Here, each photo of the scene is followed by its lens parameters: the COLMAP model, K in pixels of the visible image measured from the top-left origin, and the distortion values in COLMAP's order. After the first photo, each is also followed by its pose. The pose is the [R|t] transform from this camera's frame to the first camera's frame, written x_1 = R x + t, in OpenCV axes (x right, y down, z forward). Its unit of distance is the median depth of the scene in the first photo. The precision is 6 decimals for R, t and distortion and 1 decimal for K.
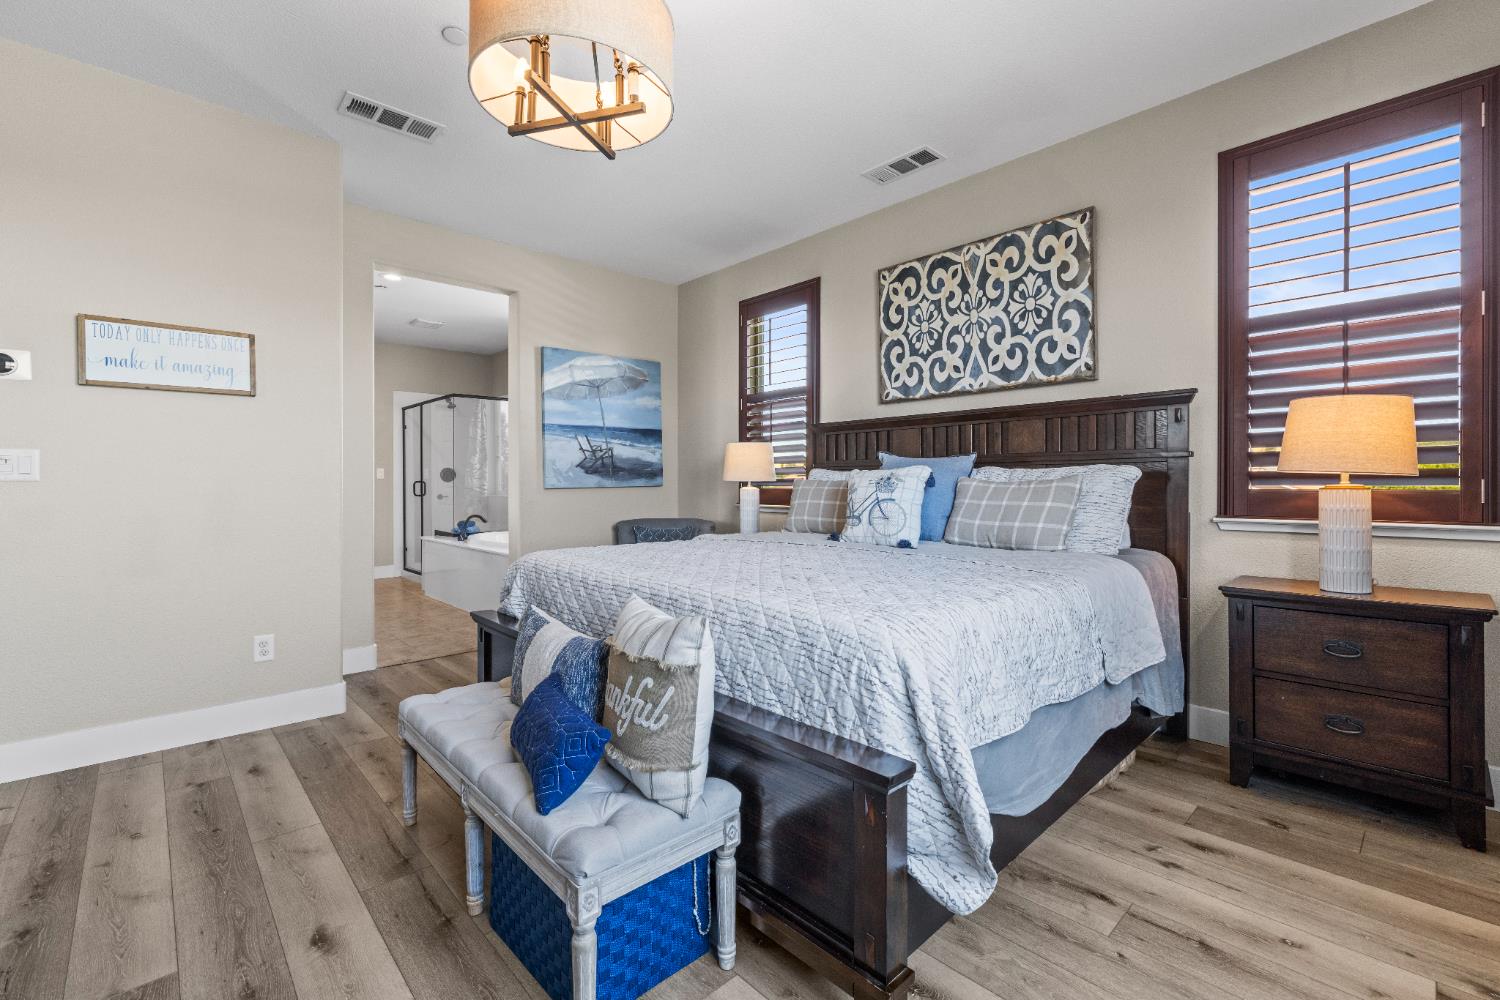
lens RADIAL K [[648.5, 0, 749.8], [0, 648.5, 489.9], [0, 0, 1]] dist [0.001761, 0.000142]
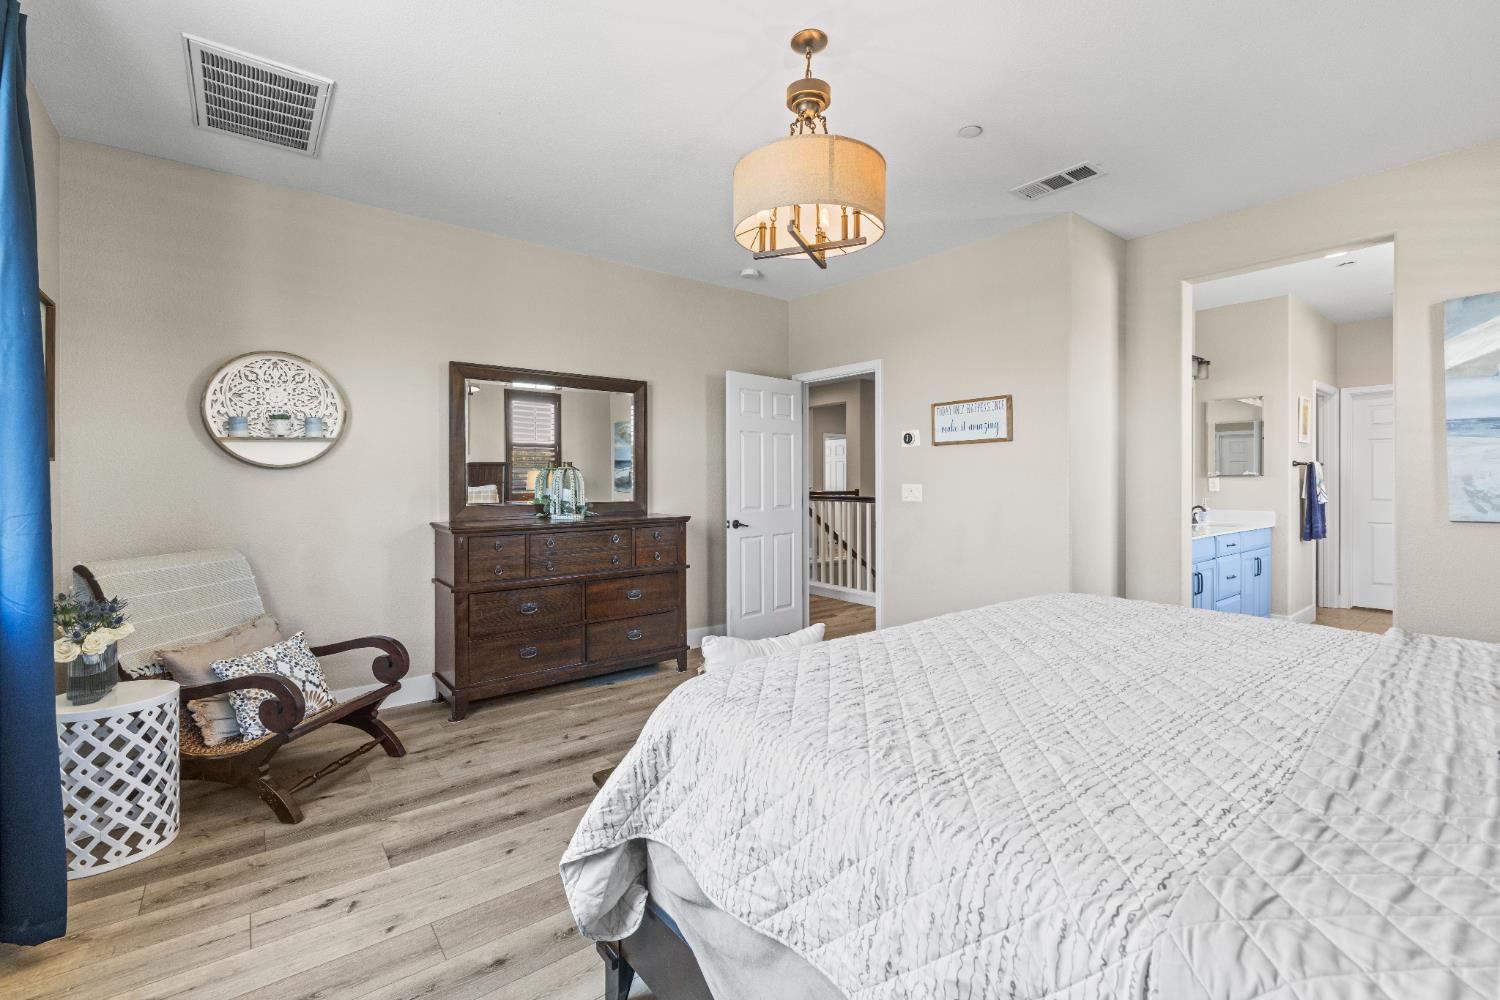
lens RADIAL K [[648.5, 0, 747.6], [0, 648.5, 480.4], [0, 0, 1]] dist [0.001761, 0.000142]
pose [[-0.087941, 0.002299, -0.996123, 0.252230], [-0.005487, 0.999981, 0.002792, -0.026778], [0.996111, 0.005711, -0.087927, 0.241591]]
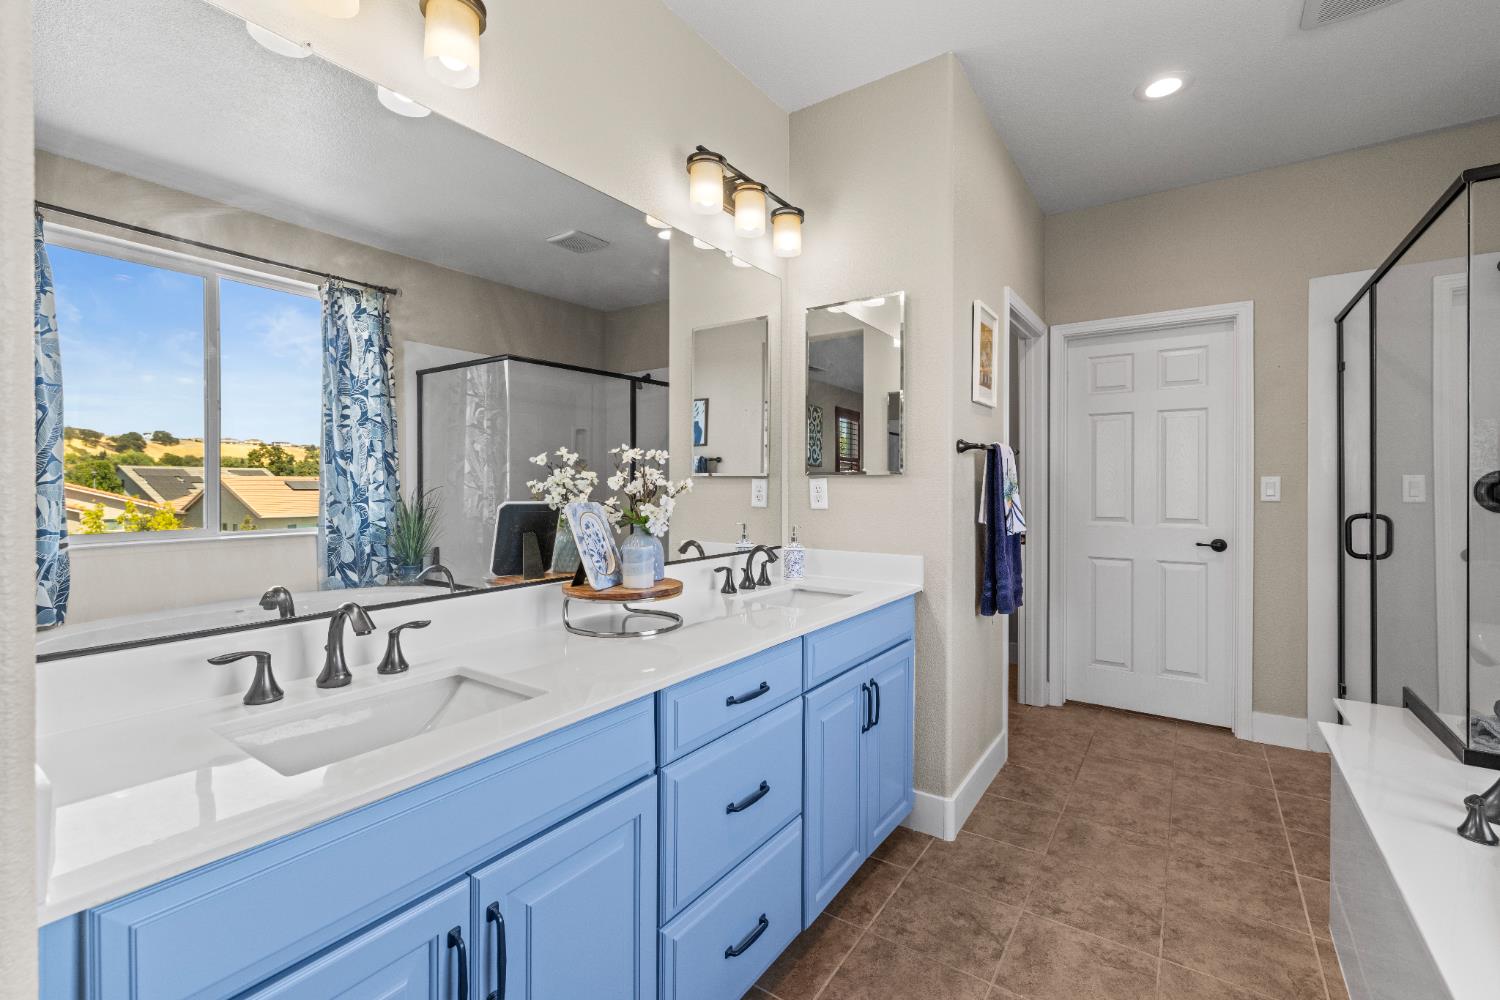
lens RADIAL K [[648.5, 0, 751.0], [0, 648.5, 487.1], [0, 0, 1]] dist [0.001761, 0.000142]
pose [[0.210719, 0.004796, -0.977535, -0.252584], [-0.008209, 0.999961, 0.003136, -0.026963], [0.977512, 0.007364, 0.210750, 0.632477]]
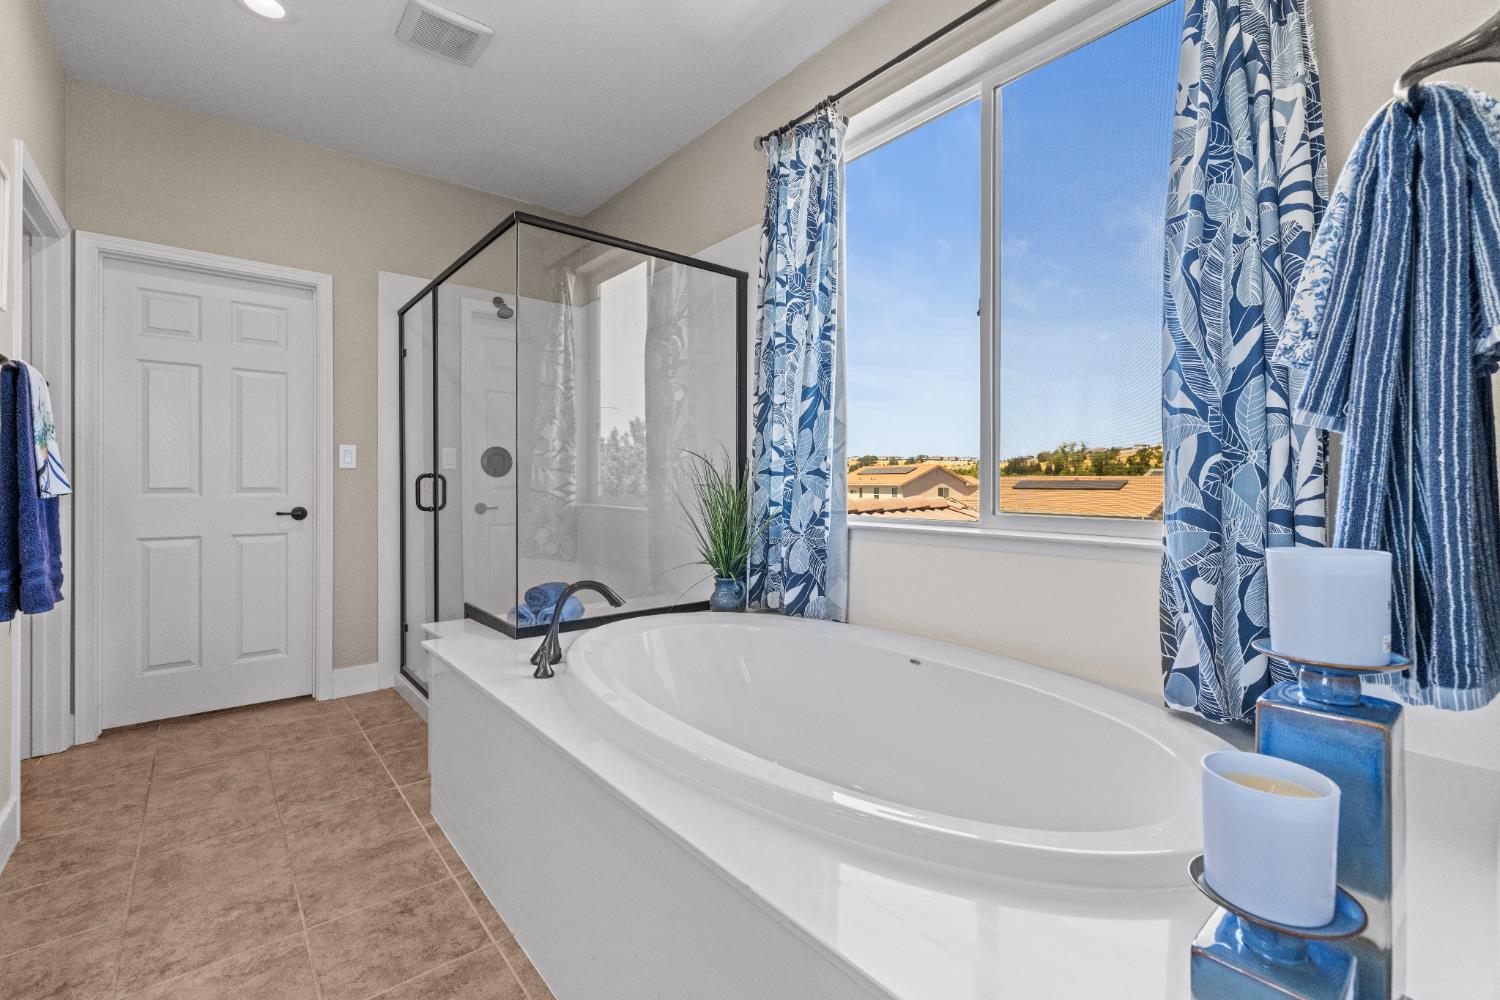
lens RADIAL K [[648.5, 0, 752.2], [0, 648.5, 484.9], [0, 0, 1]] dist [0.001761, 0.000142]
pose [[0.998385, 0.000808, -0.056810, -0.289344], [-0.001063, 0.999989, -0.004463, -0.005146], [0.056805, 0.004516, 0.998375, 0.616684]]
